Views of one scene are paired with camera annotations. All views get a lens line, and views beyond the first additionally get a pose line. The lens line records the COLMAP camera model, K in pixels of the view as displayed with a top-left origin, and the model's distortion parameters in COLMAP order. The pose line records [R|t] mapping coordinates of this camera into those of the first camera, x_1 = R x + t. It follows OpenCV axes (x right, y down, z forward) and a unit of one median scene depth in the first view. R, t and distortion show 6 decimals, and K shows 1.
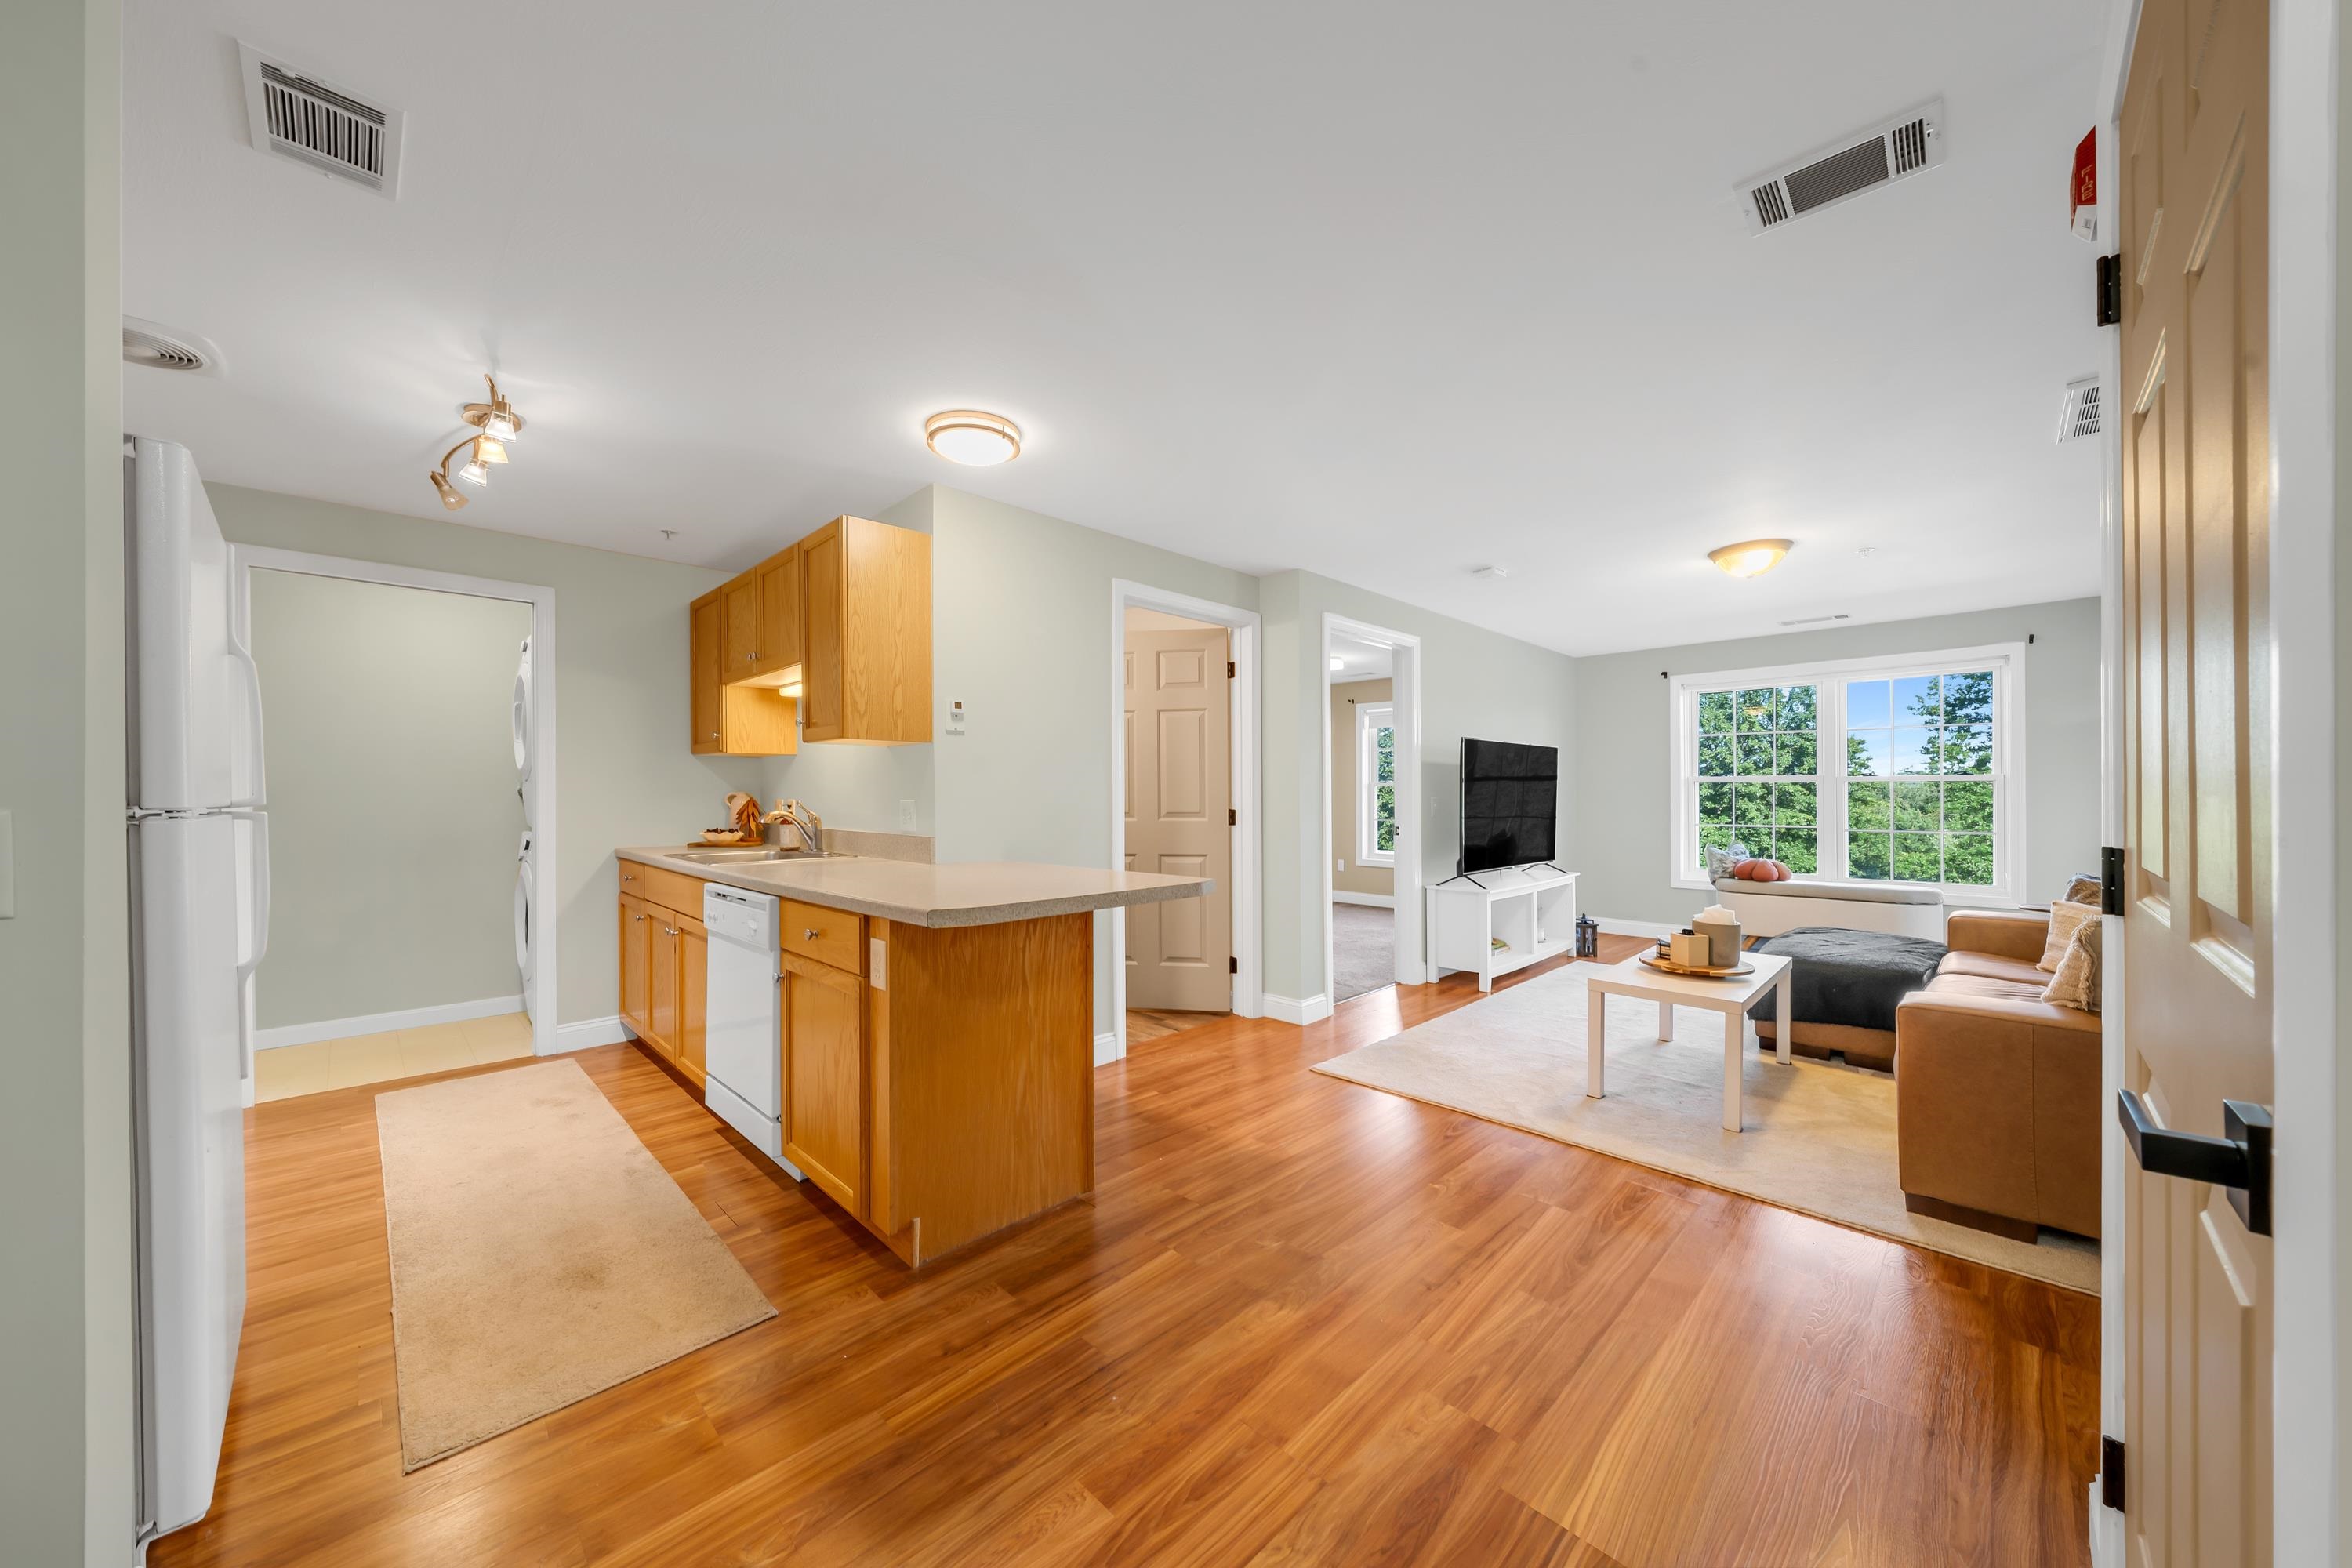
lens RADIAL K [[828.9, 0, 1177.9], [0, 828.9, 787.1], [0, 0, 1]] dist [-0.002825, 0.000005]
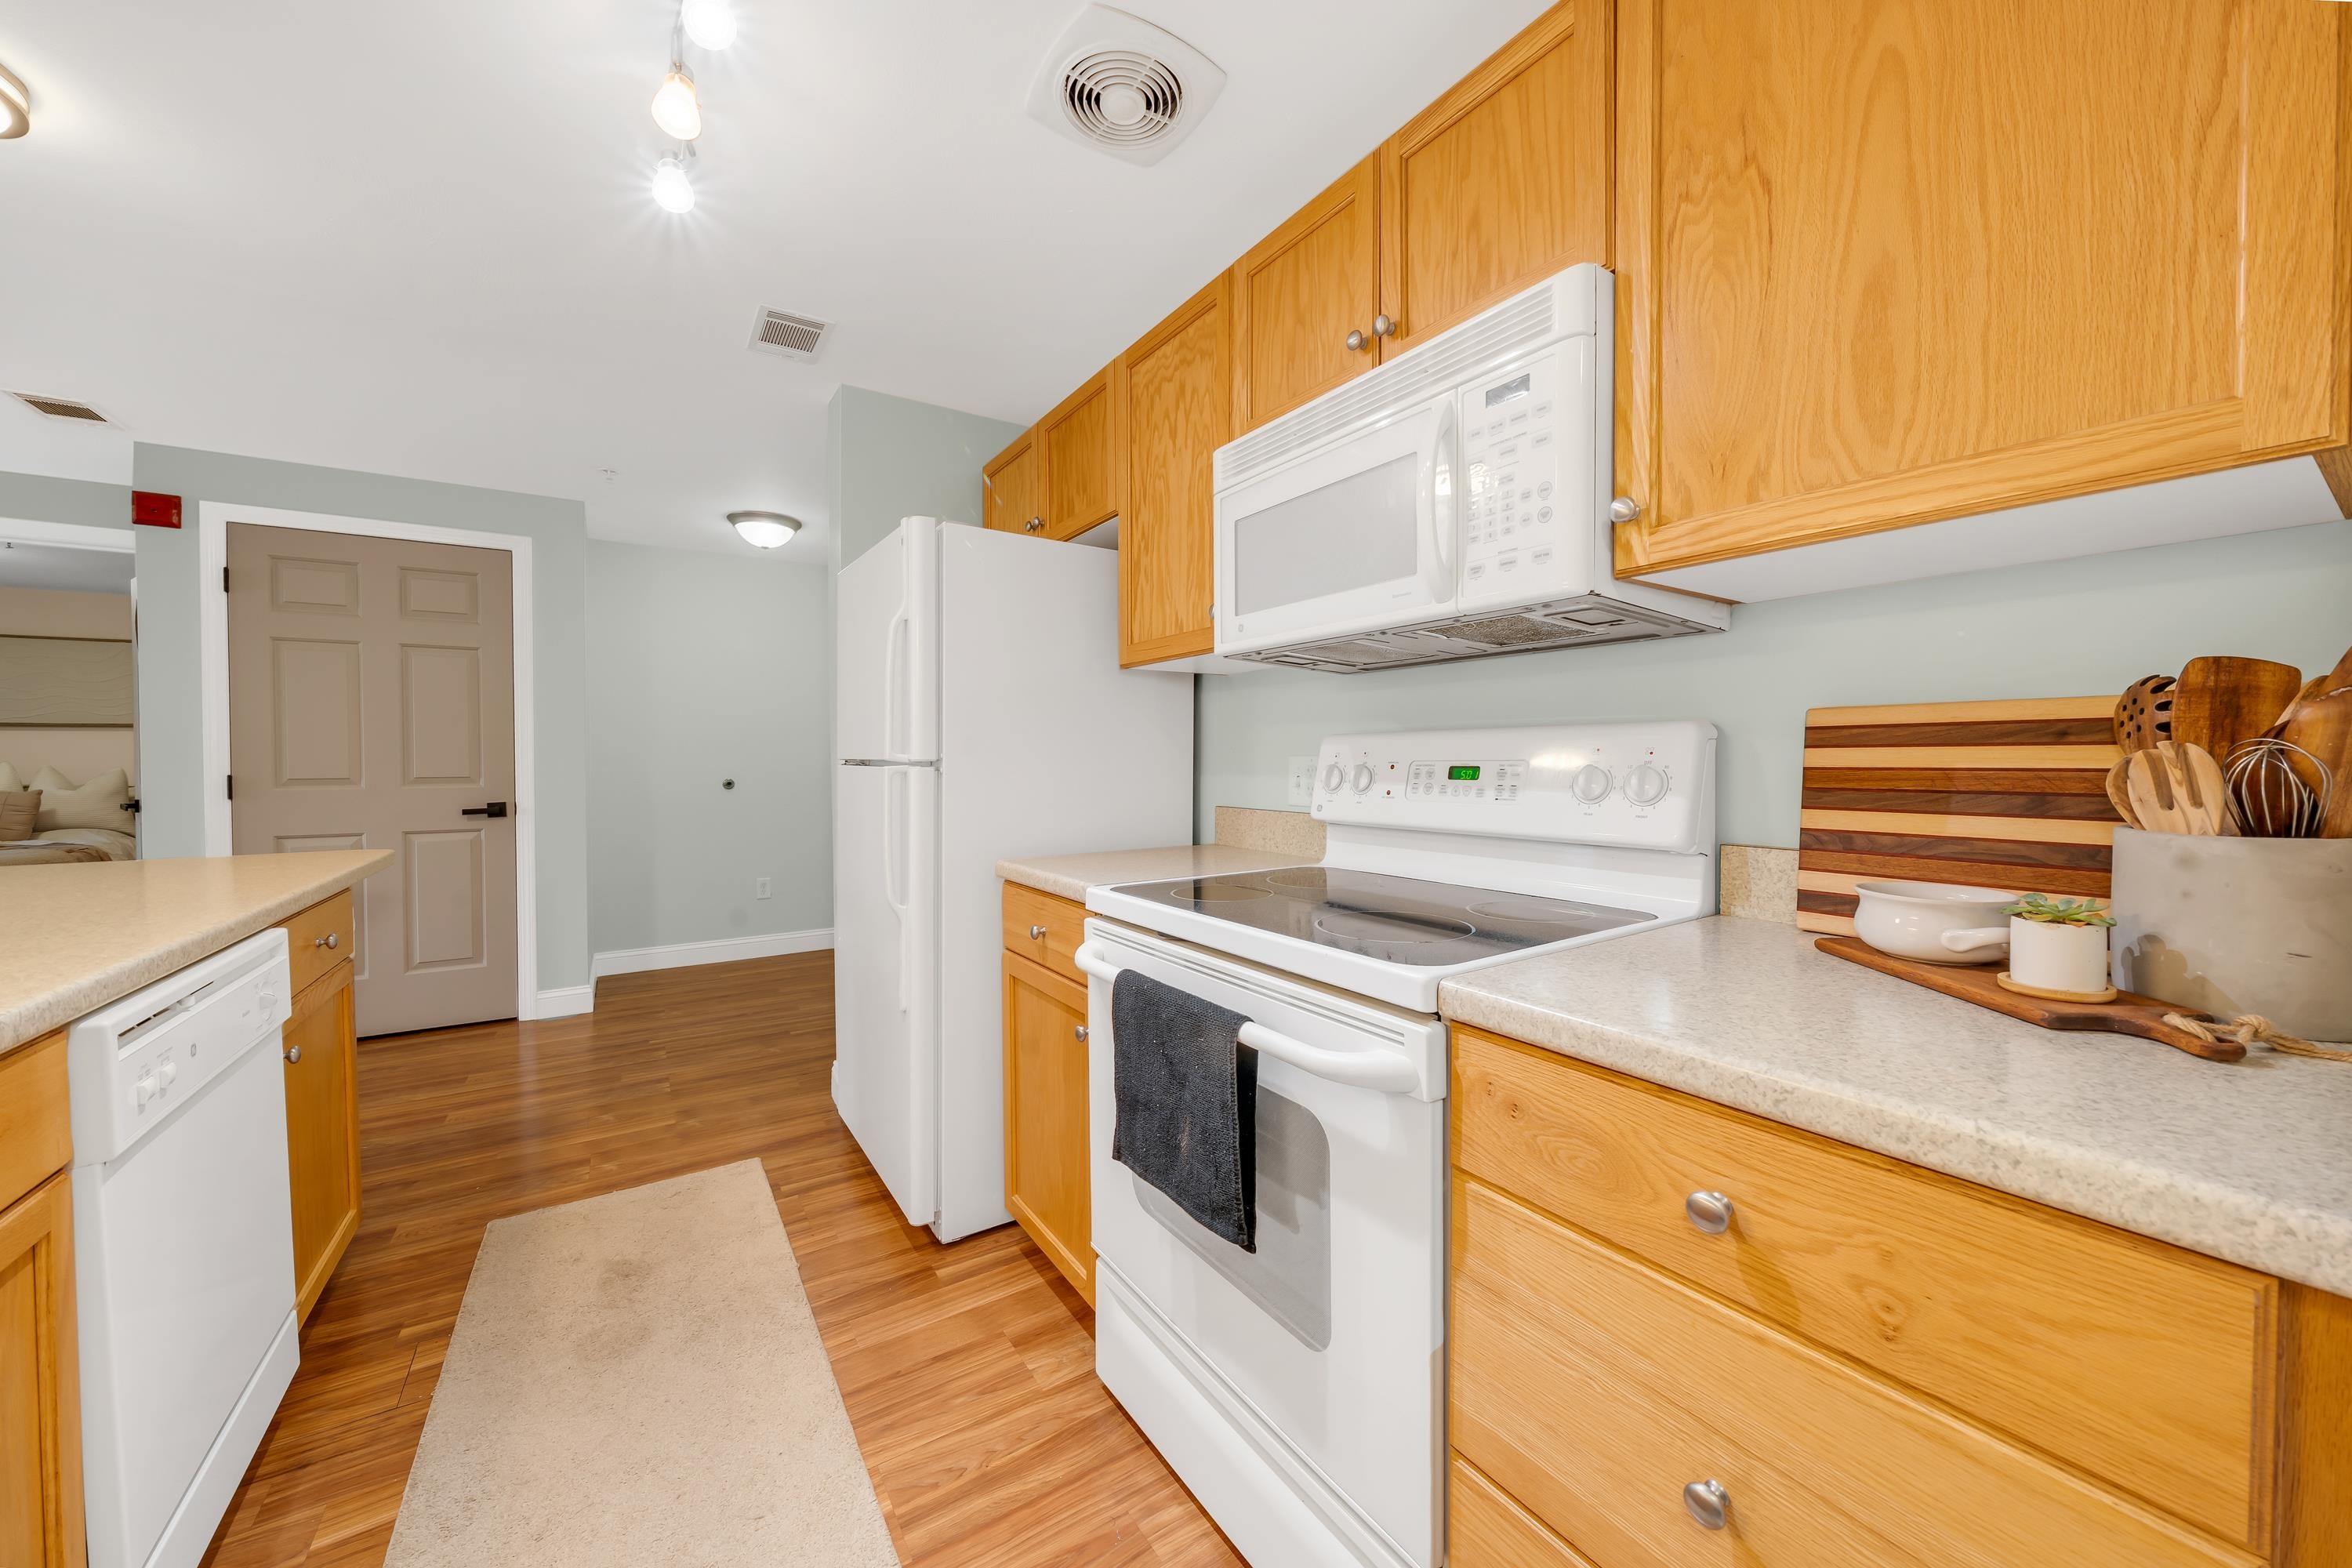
lens RADIAL K [[834.5, 0, 1173.5], [0, 834.5, 769.5], [0, 0, 1]] dist [-0.008642, -0.000016]
pose [[-0.979499, 0.005846, 0.201366, -1.660426], [0.007073, 0.999961, 0.005377, 0.030089], [-0.201326, 0.006691, -0.979501, 1.956762]]
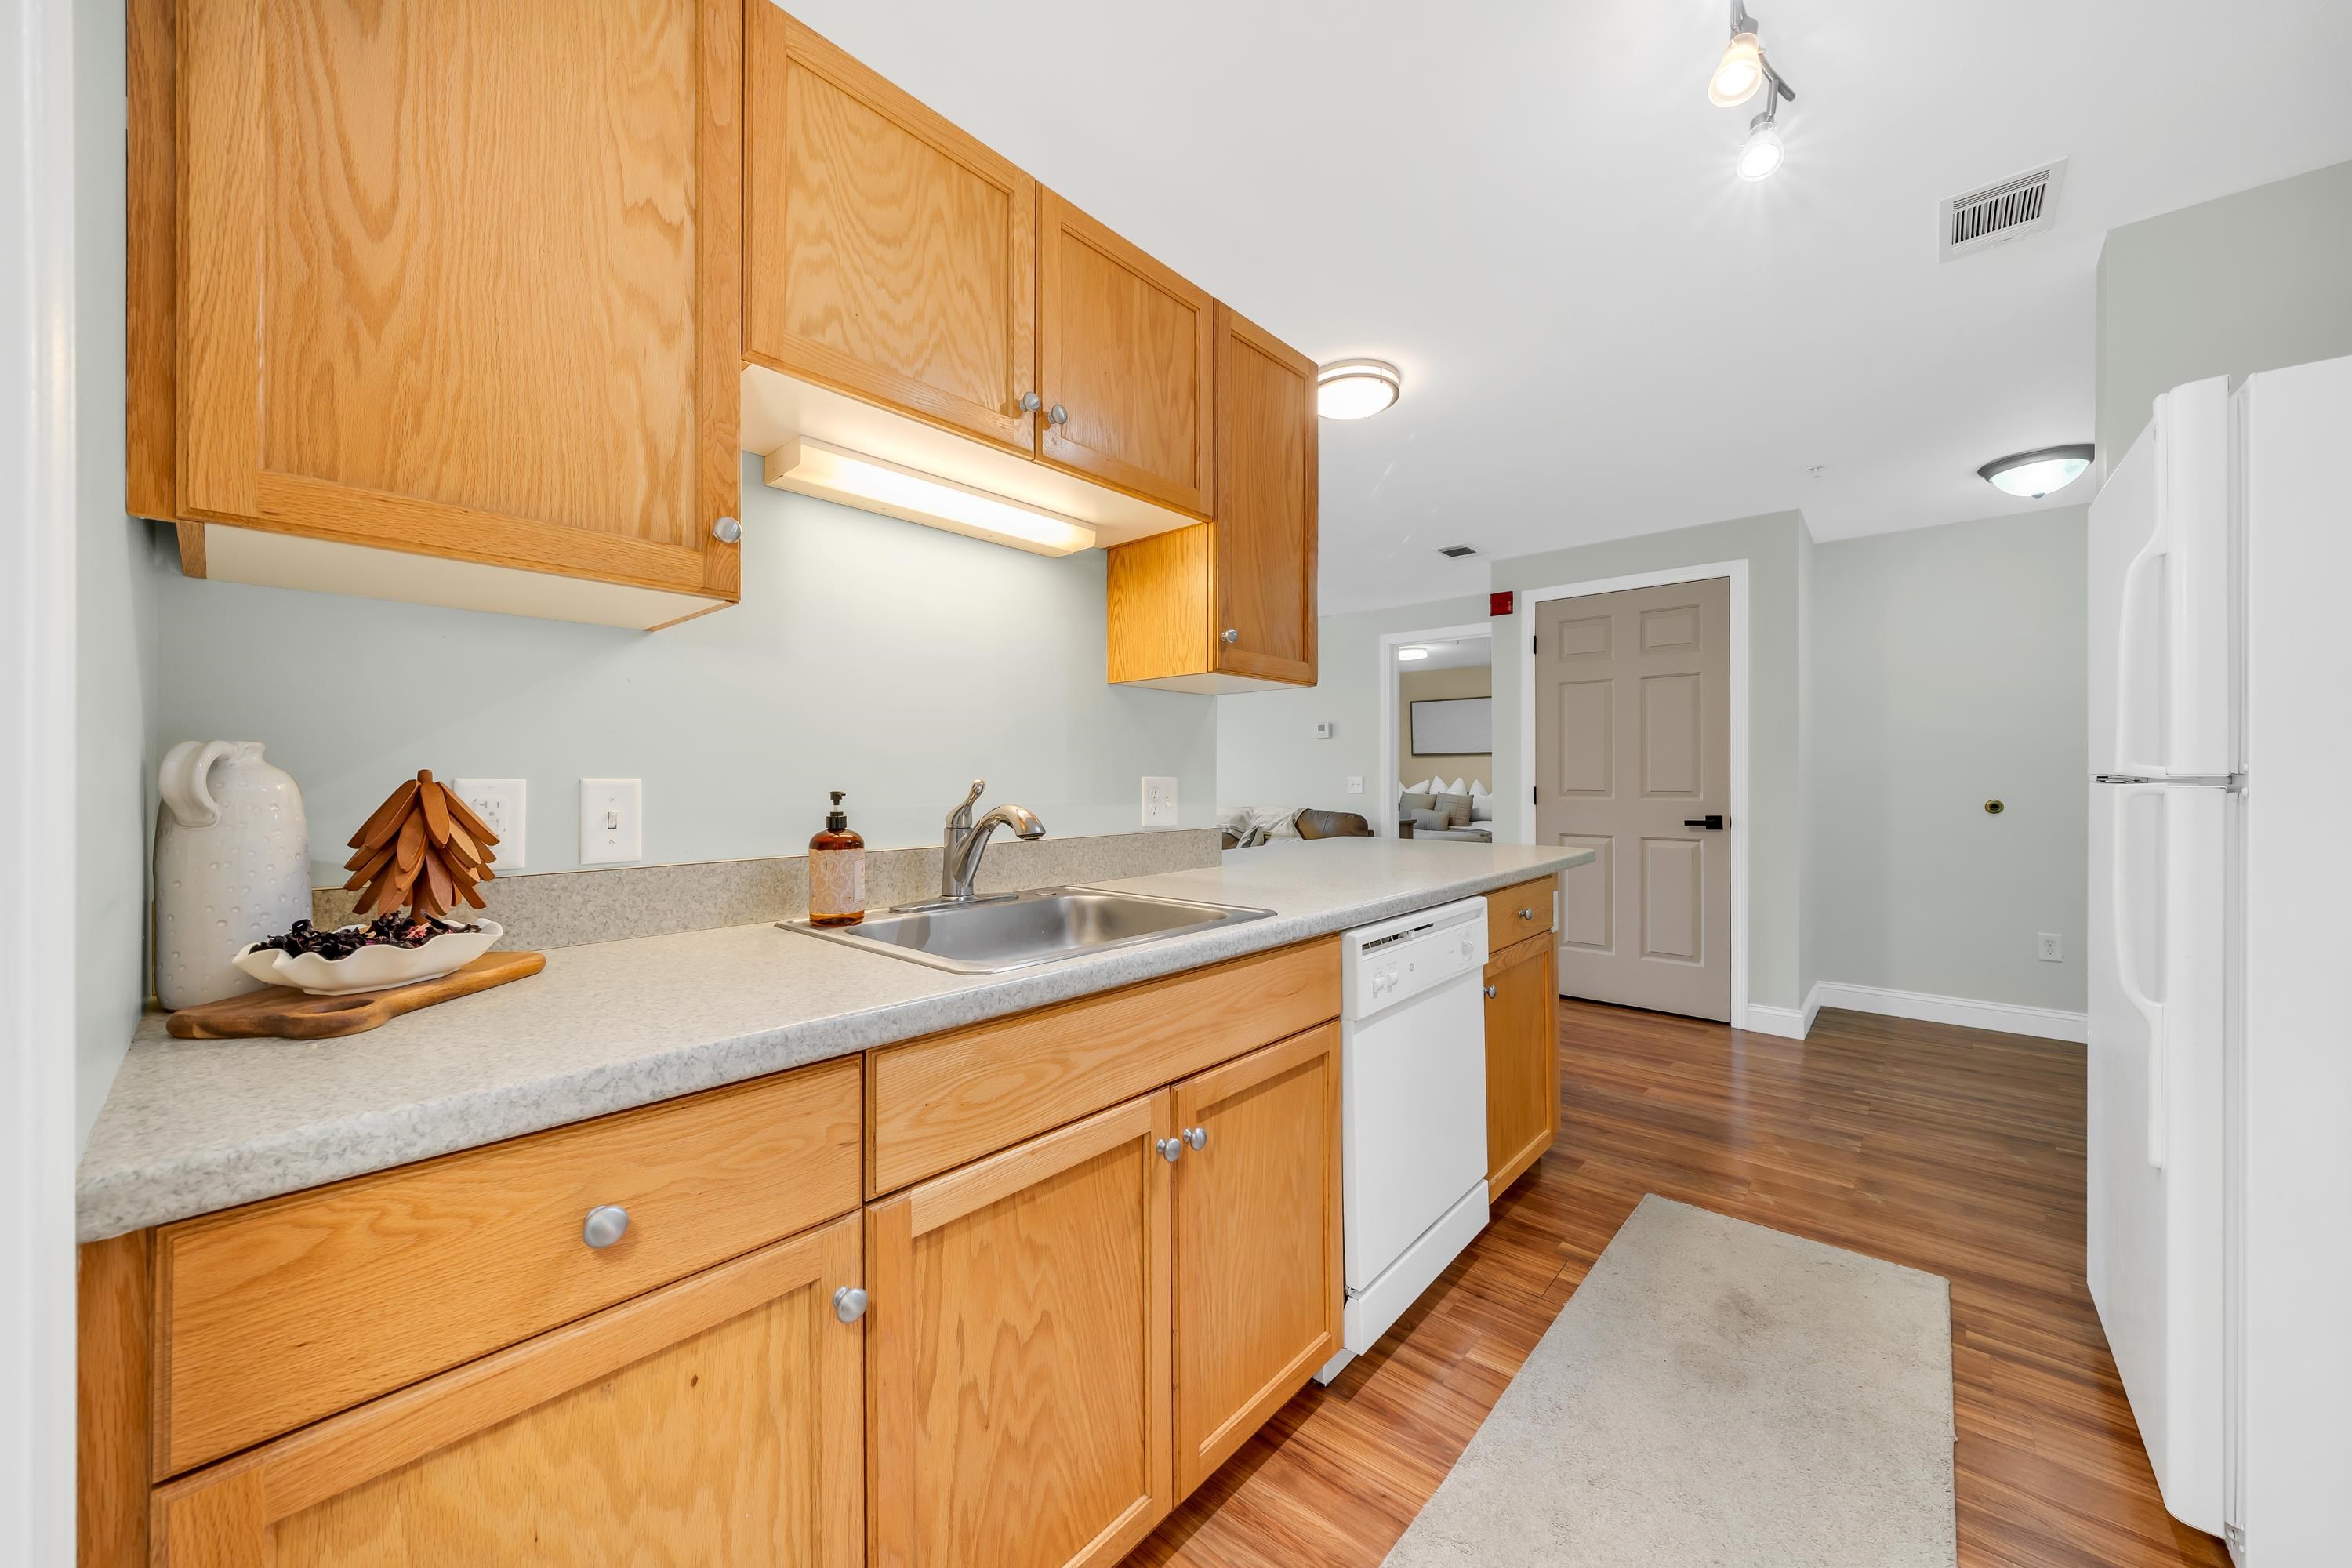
lens RADIAL K [[849.7, 0, 1180.3], [0, 849.7, 777.7], [0, 0, 1]] dist [0.000423, 0.000107]
pose [[-0.062325, 0.006011, 0.998038, -1.753822], [-0.005146, 0.999967, -0.006344, 0.032291], [-0.998043, -0.005531, -0.062292, 1.828693]]
